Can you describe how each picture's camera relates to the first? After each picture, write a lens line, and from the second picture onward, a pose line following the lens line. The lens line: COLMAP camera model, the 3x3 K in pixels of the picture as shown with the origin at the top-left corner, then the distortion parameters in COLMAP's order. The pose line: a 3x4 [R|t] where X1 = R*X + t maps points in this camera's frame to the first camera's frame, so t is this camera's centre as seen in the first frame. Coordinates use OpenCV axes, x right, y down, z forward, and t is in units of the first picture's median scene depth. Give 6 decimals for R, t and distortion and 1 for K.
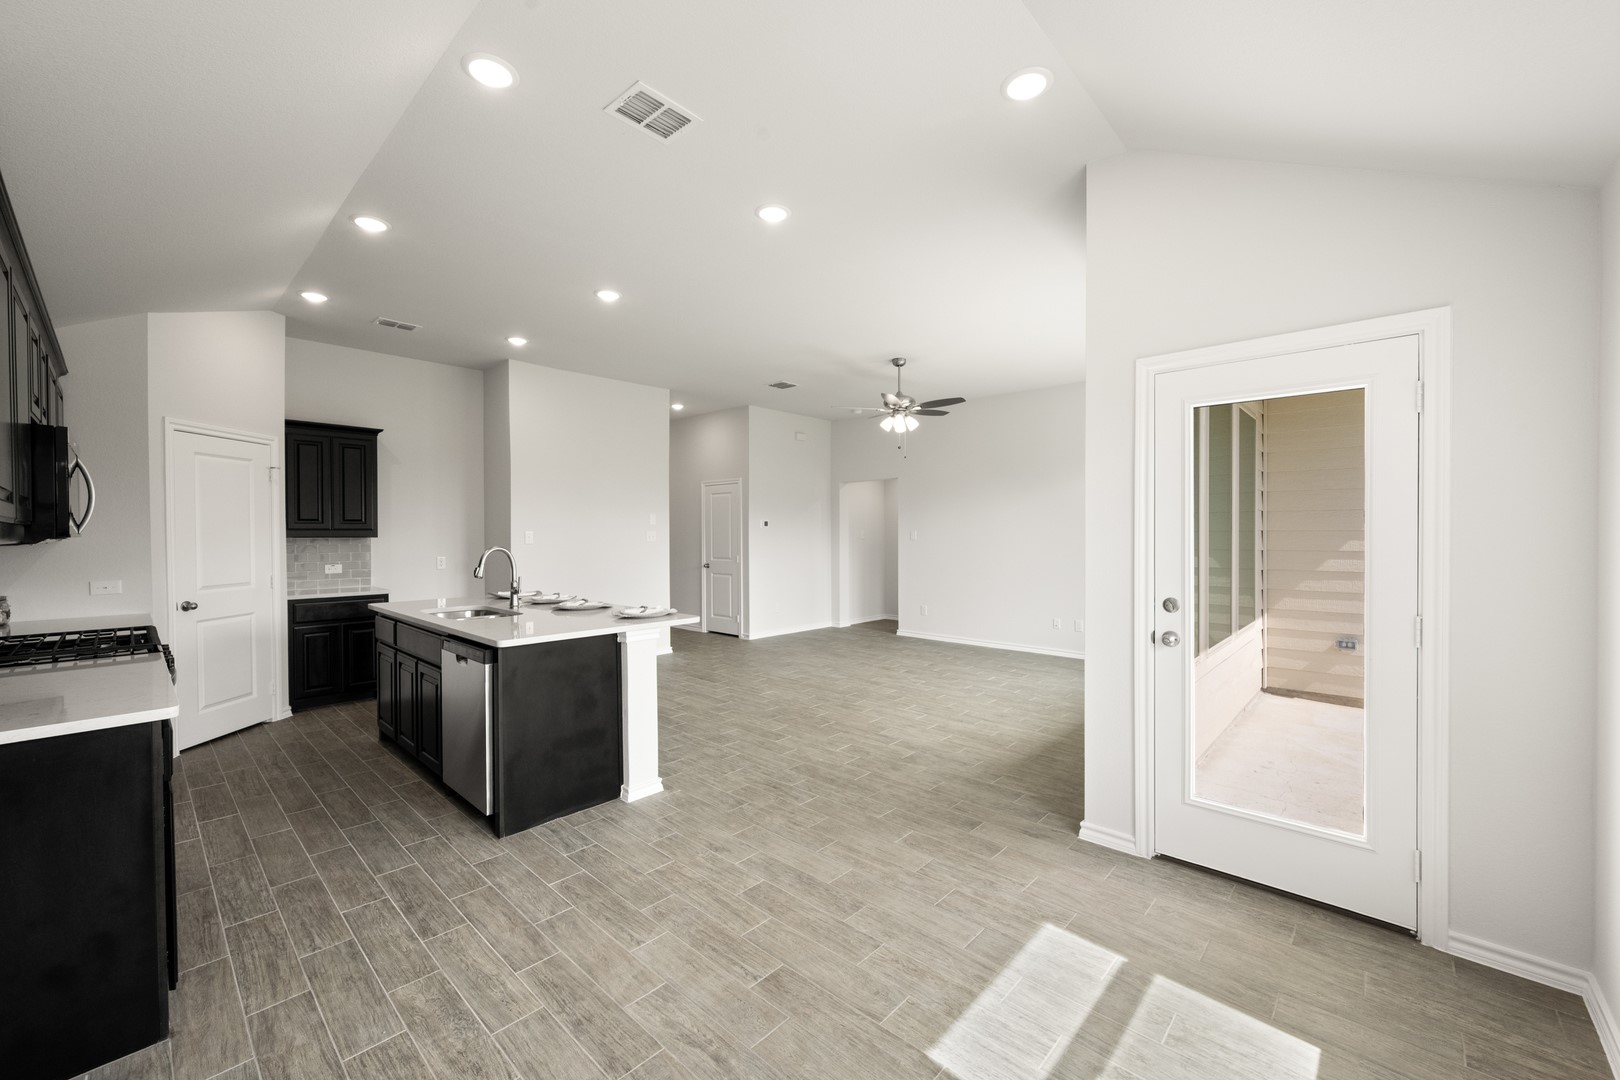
lens RADIAL K [[638.8, 0, 812.7], [0, 638.8, 537.5], [0, 0, 1]] dist [0.000794, -0.000325]
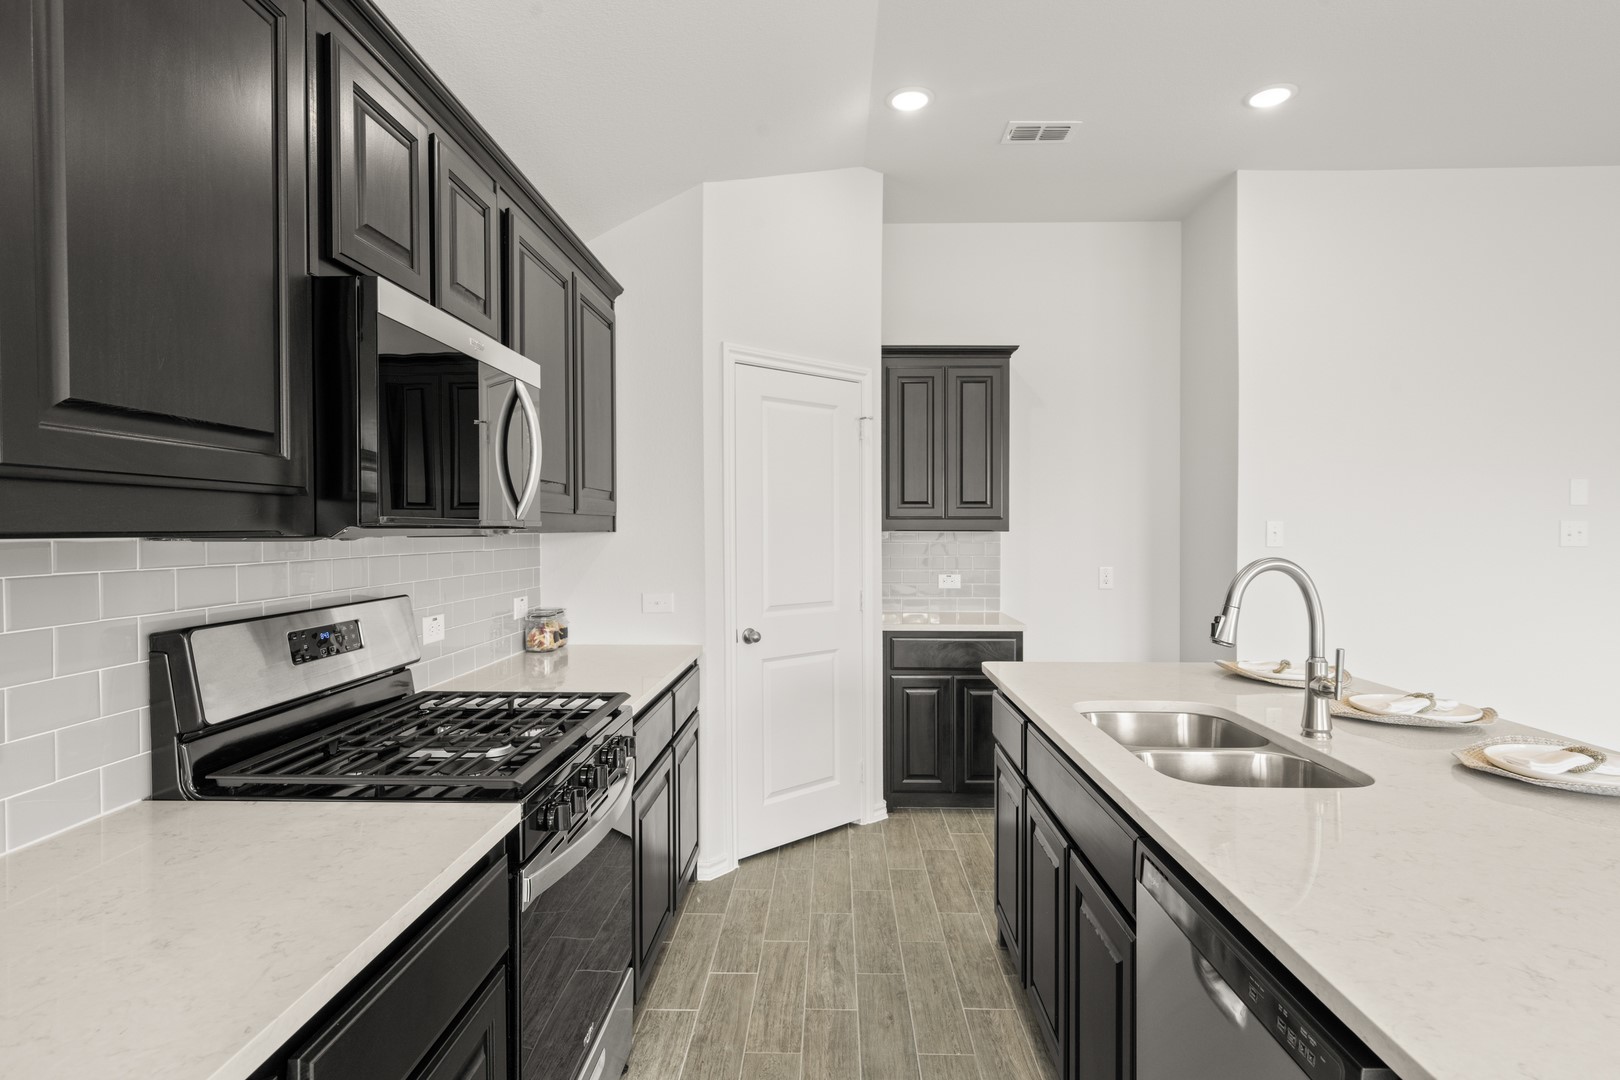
lens RADIAL K [[833.1, 0, 817.3], [0, 833.1, 538.0], [0, 0, 1]] dist [-0.007239, 0.006199]
pose [[0.662223, 0.010681, -0.749231, -0.286827], [-0.007140, 0.999943, 0.007944, 0.001334], [0.749273, 0.000089, 0.662262, 0.461626]]
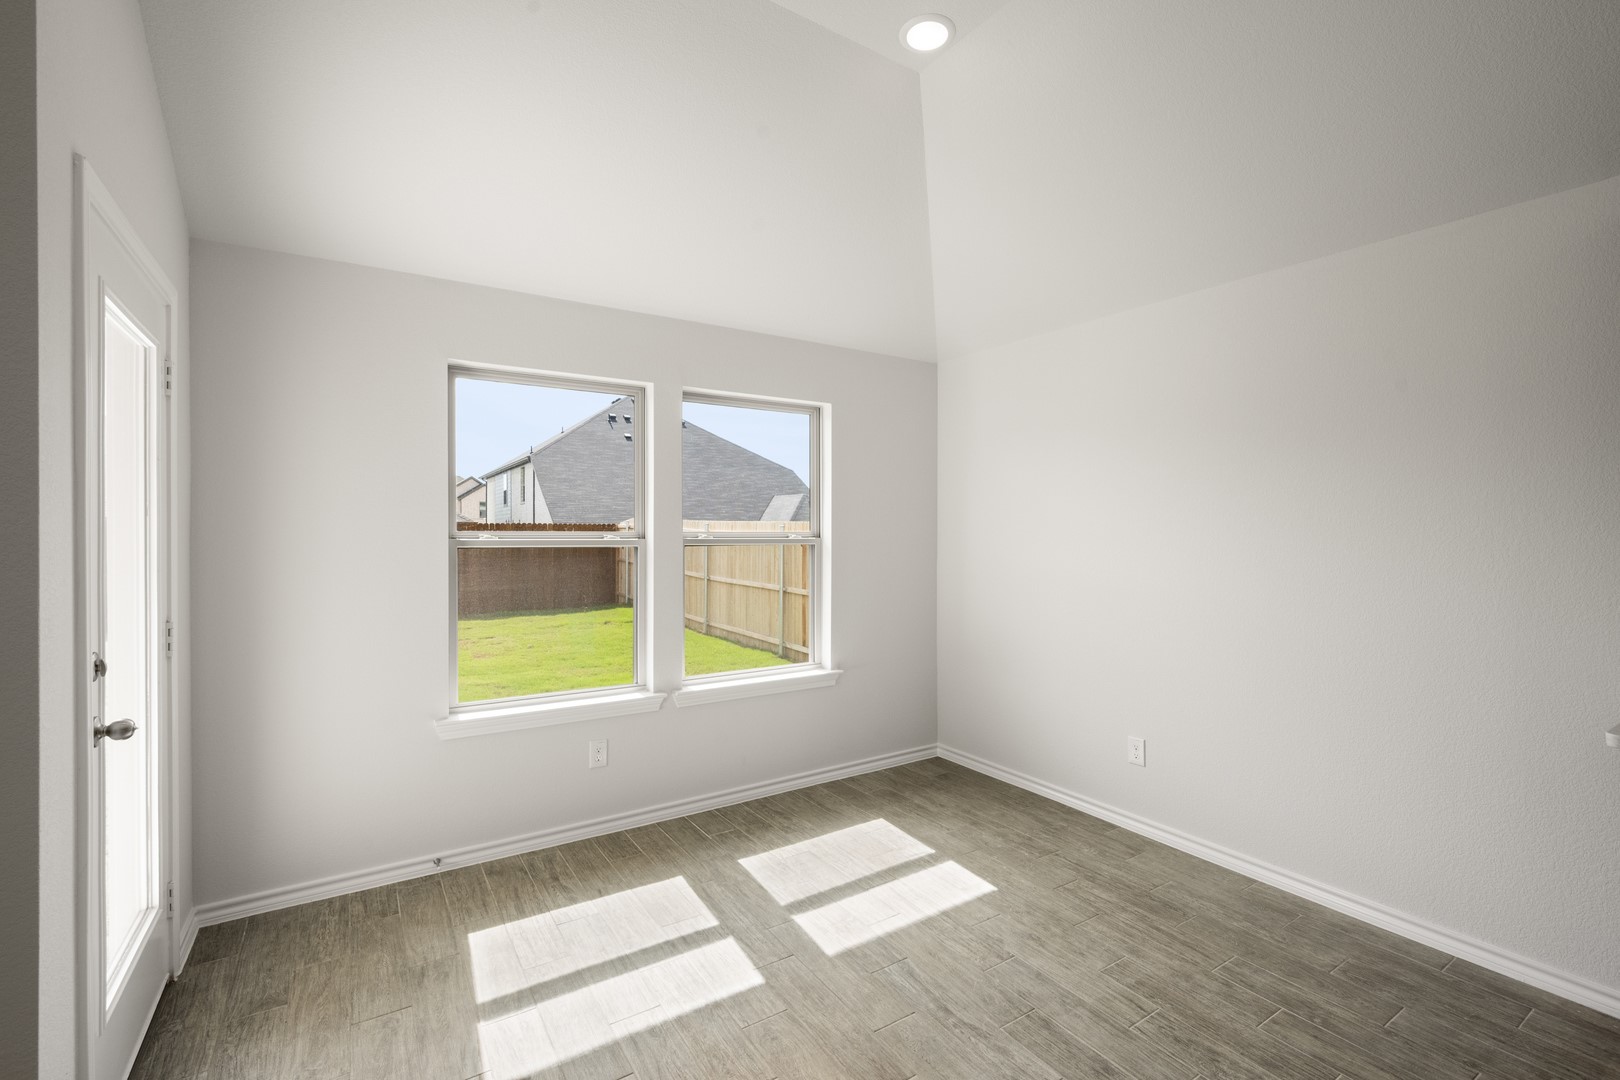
lens RADIAL K [[709.6, 0, 812.9], [0, 709.6, 537.8], [0, 0, 1]] dist [-0.002796, 0.001888]
pose [[-0.969476, 0.000457, 0.245187, -0.086549], [0.003296, 0.999932, 0.011166, -0.001934], [-0.245165, 0.011633, -0.969412, 0.854371]]
